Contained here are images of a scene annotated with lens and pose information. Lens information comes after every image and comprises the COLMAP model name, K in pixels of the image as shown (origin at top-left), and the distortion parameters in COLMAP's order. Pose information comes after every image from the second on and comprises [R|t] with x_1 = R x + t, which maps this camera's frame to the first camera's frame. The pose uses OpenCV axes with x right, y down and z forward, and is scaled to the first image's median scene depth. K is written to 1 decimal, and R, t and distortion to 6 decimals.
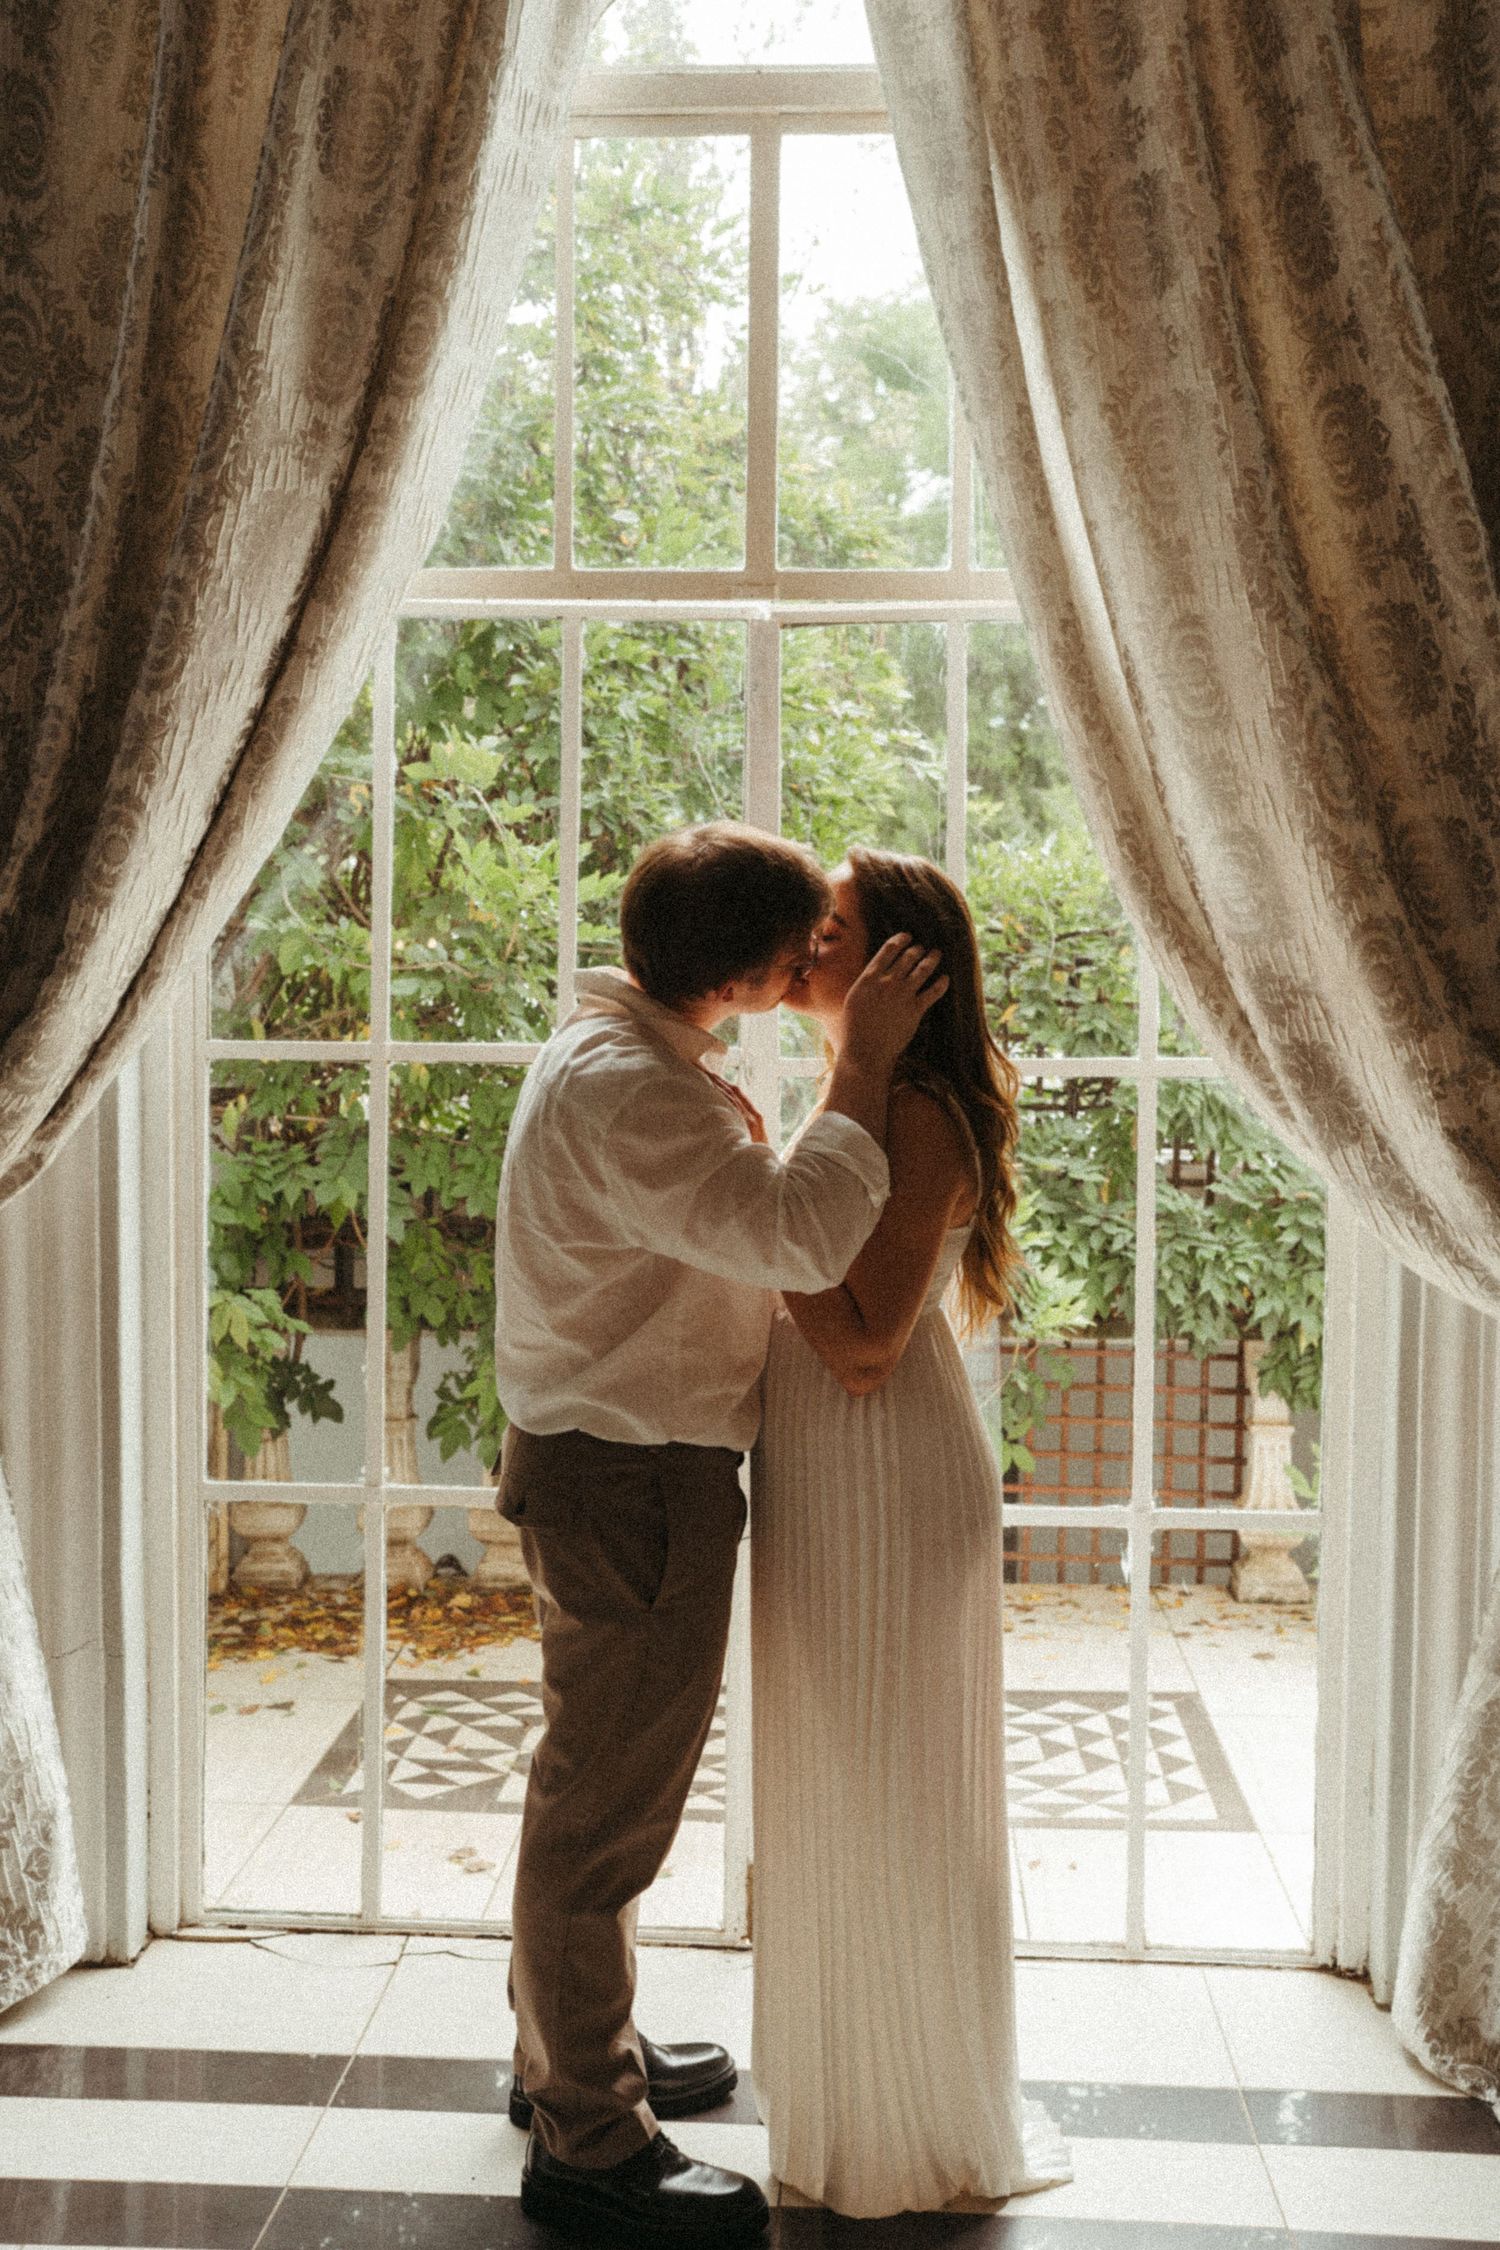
lens RADIAL K [[2279.6, 0, 738.8], [0, 2279.6, 1140.6], [0, 0, 1]] dist [-0.046820, 0.175397]
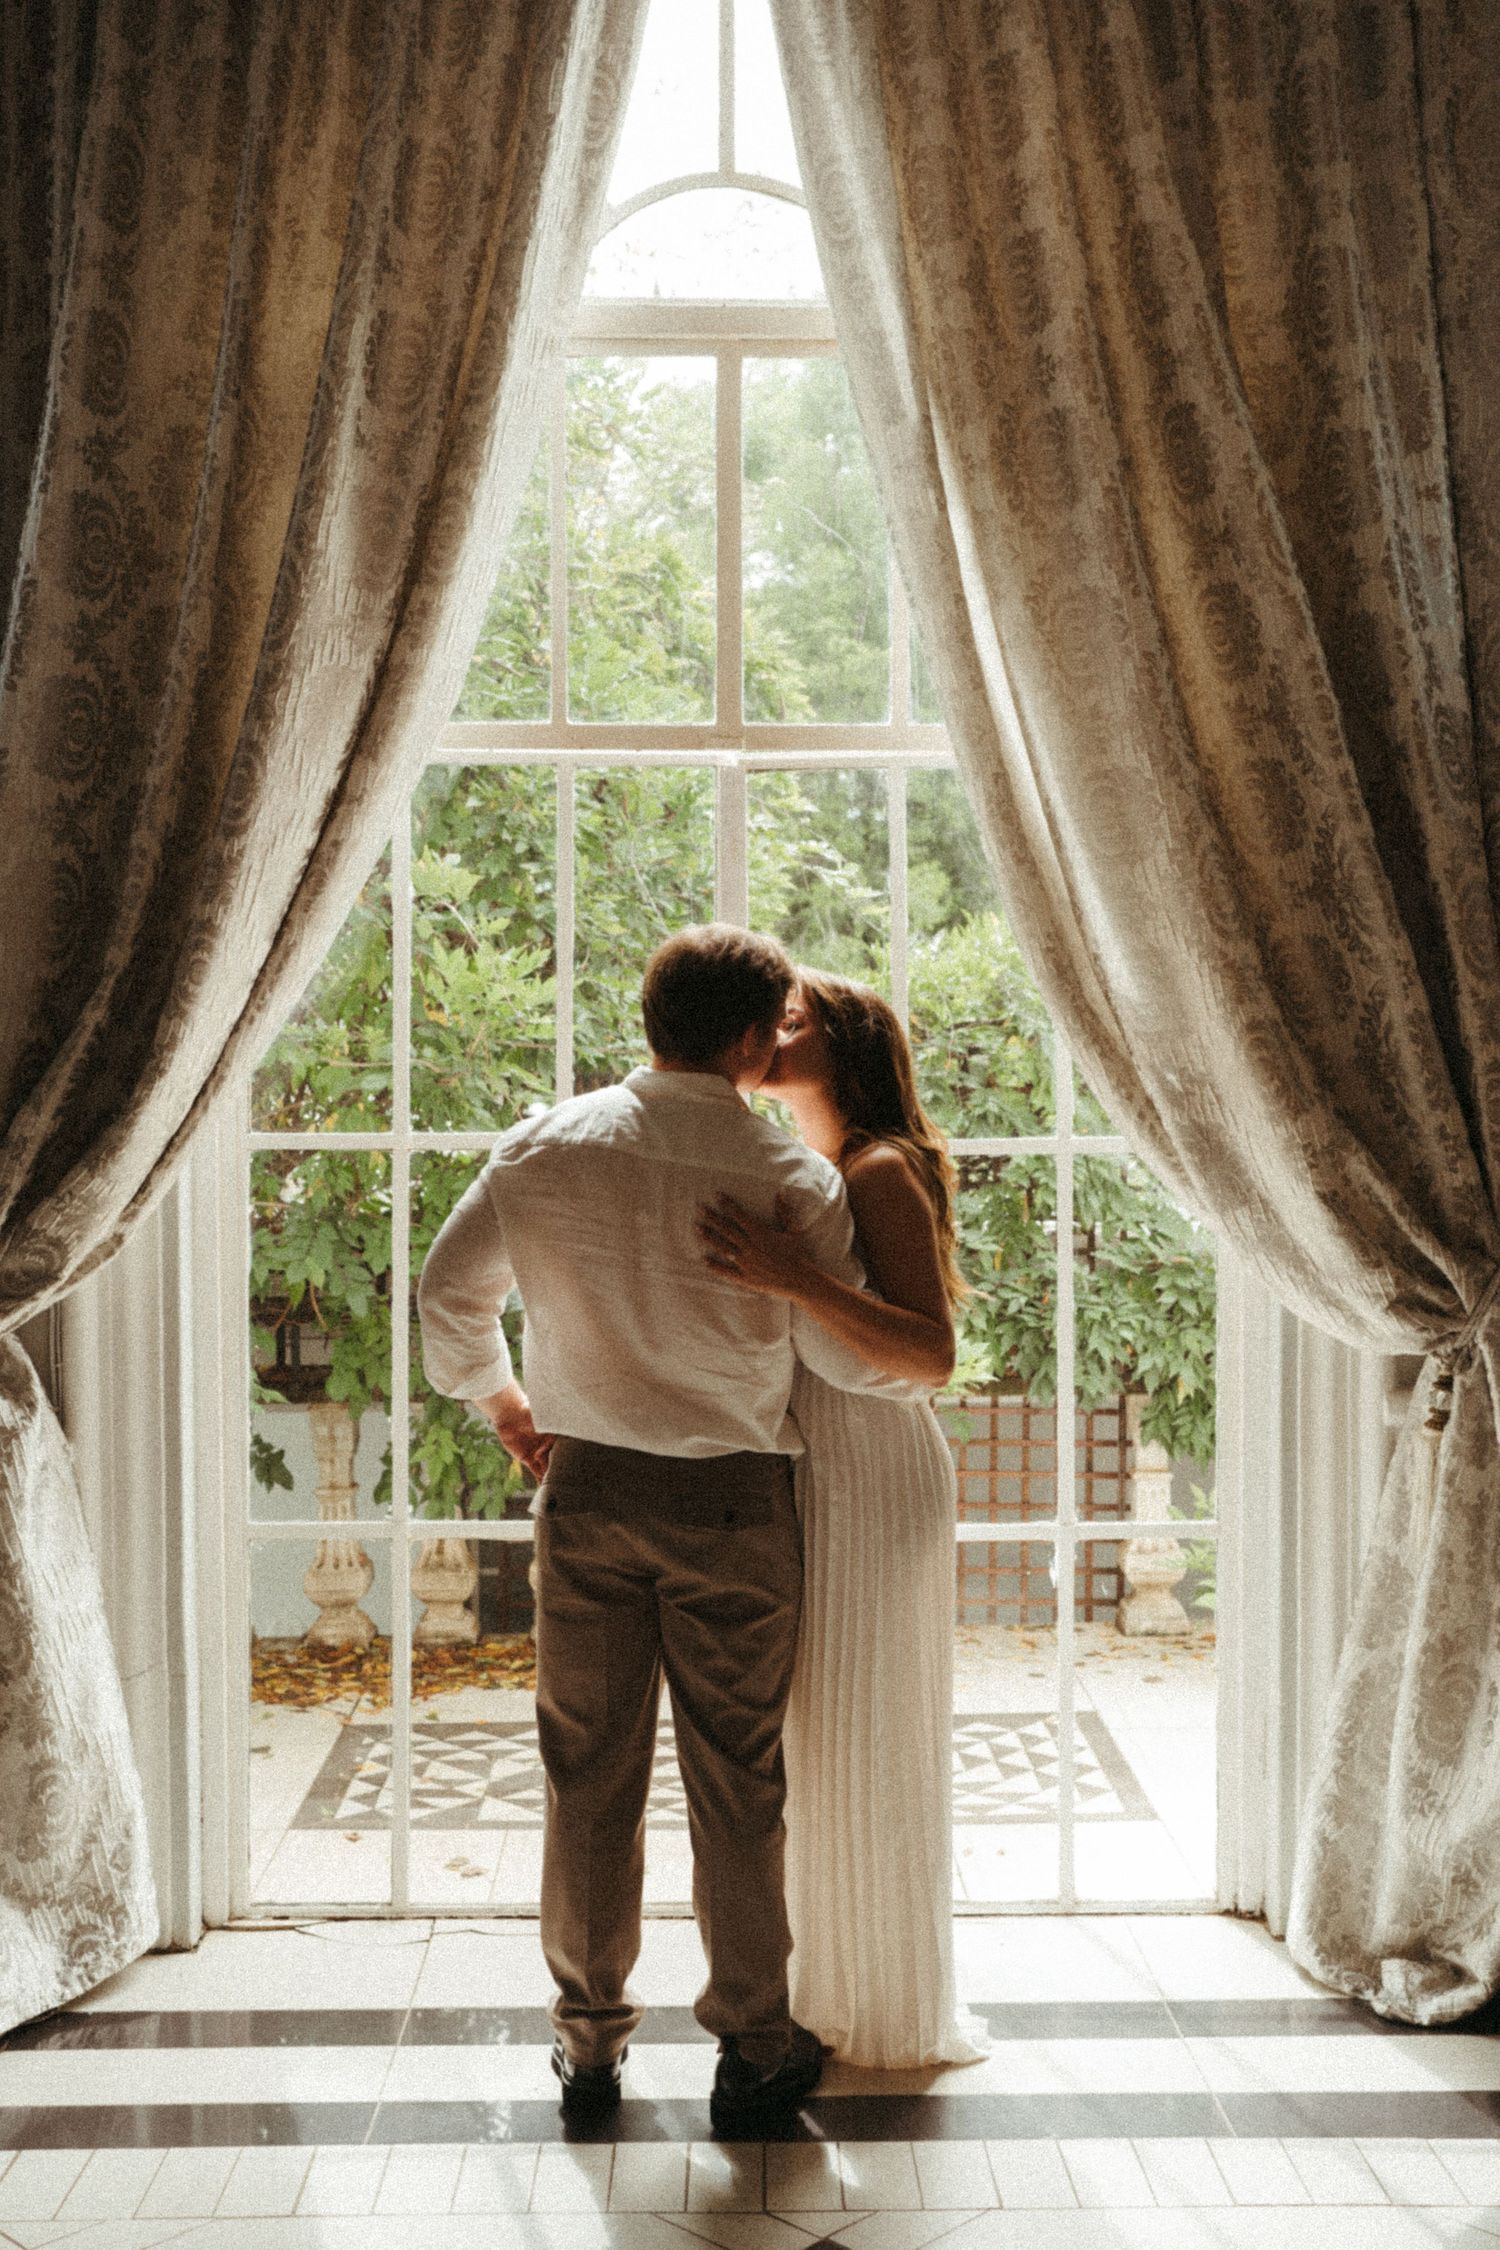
lens RADIAL K [[2323.5, 0, 761.3], [0, 2323.5, 1171.5], [0, 0, 1]] dist [-0.039813, 0.164080]
pose [[0.996792, -0.014845, 0.078648, -0.078523], [0.016681, 0.999602, -0.022748, 0.006550], [-0.078279, 0.023987, 0.996643, -0.201767]]
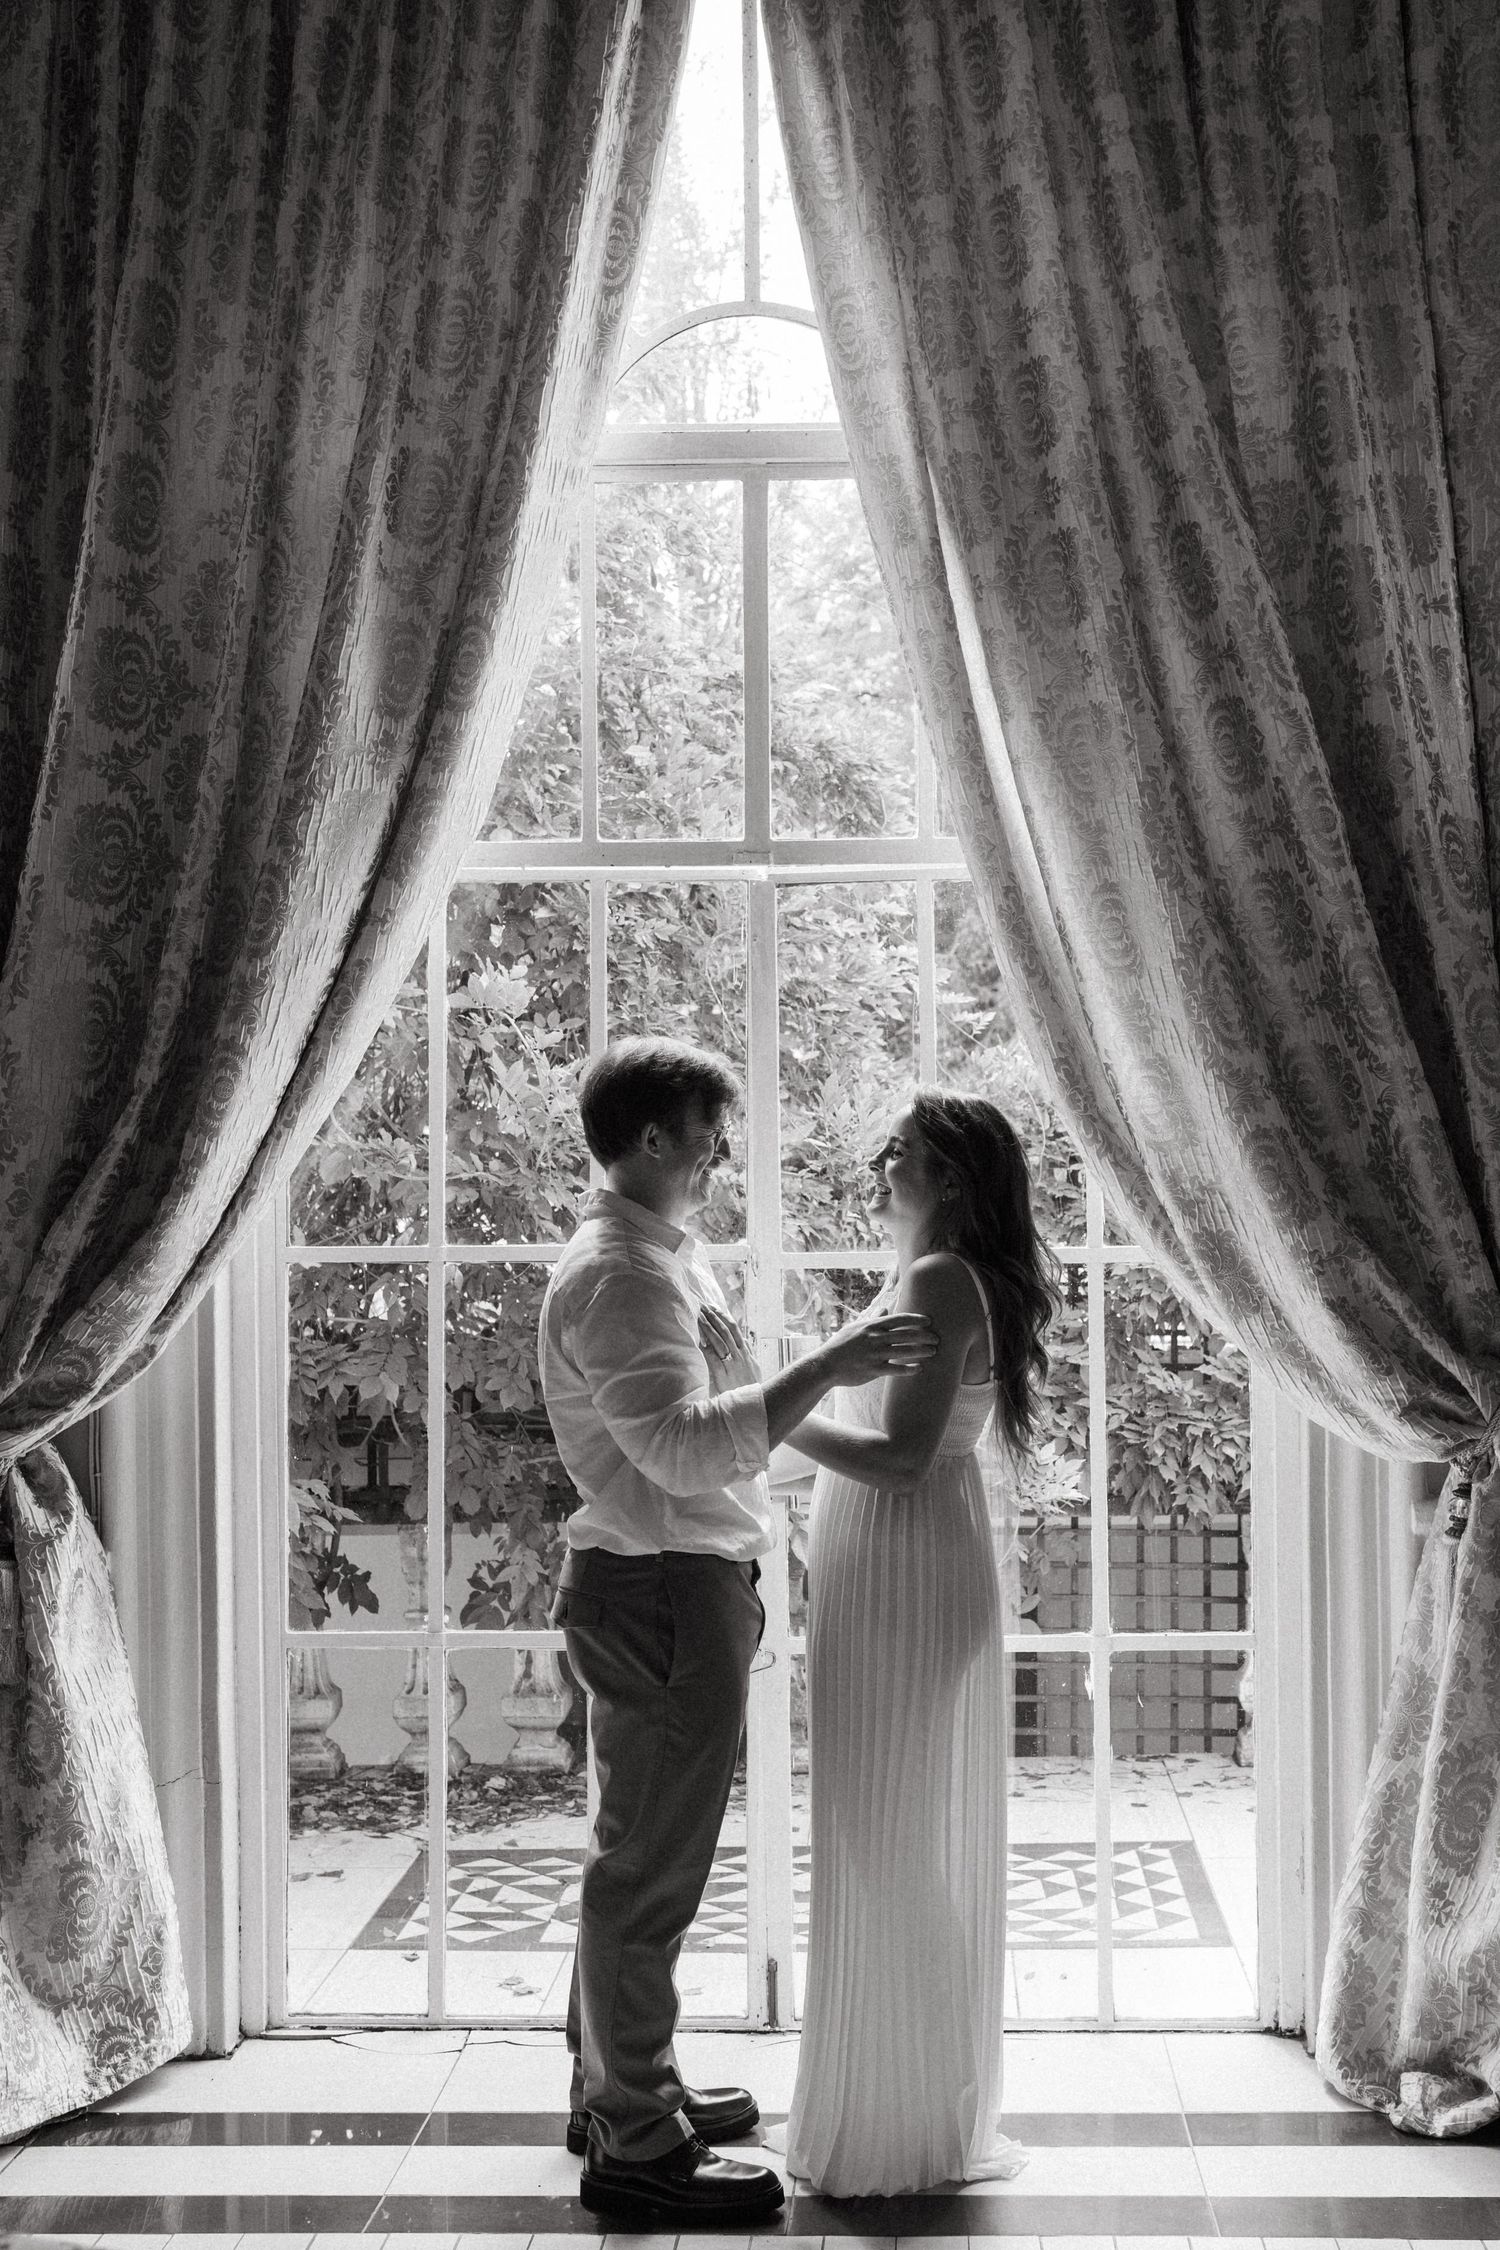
lens RADIAL K [[2500.3, 0, 850.2], [0, 2500.3, 1215.2], [0, 0, 1]] dist [-0.037878, 0.163323]
pose [[0.999235, -0.018351, 0.034523, 0.010180], [0.020179, 0.998370, -0.053386, 0.015272], [-0.033487, 0.054042, 0.997977, -0.314594]]
